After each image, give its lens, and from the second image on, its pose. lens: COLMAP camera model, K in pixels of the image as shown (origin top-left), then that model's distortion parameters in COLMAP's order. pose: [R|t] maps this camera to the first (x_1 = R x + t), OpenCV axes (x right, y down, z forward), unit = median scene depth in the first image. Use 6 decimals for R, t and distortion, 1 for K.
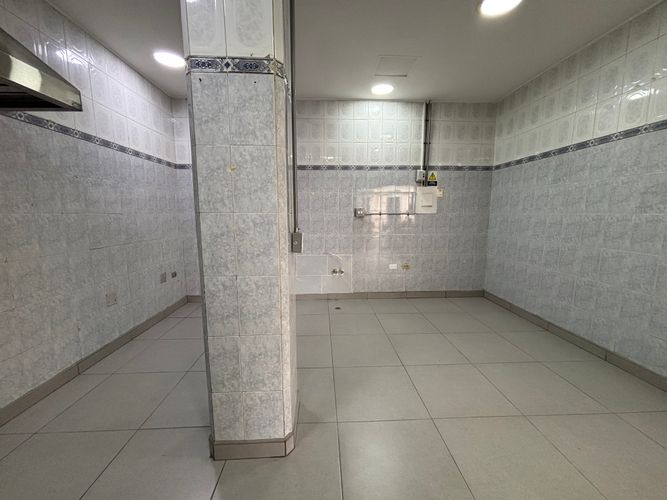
lens RADIAL K [[267.9, 0, 333.5], [0, 267.9, 250.0], [0, 0, 1]] dist [0.000697, -0.000041]
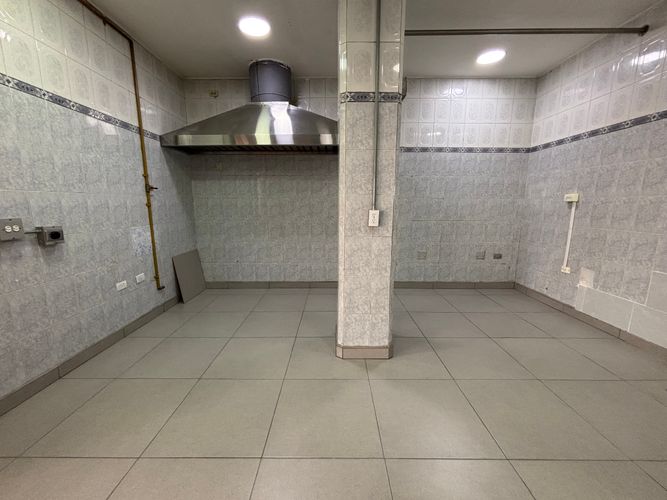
lens RADIAL K [[267.9, 0, 333.5], [0, 267.9, 250.0], [0, 0, 1]] dist [0.000697, -0.000041]
pose [[-0.037511, 0.174719, -0.983904, 0.597381], [-0.137589, 0.974316, 0.178262, -0.040901], [0.989779, 0.142061, -0.012508, 0.452533]]
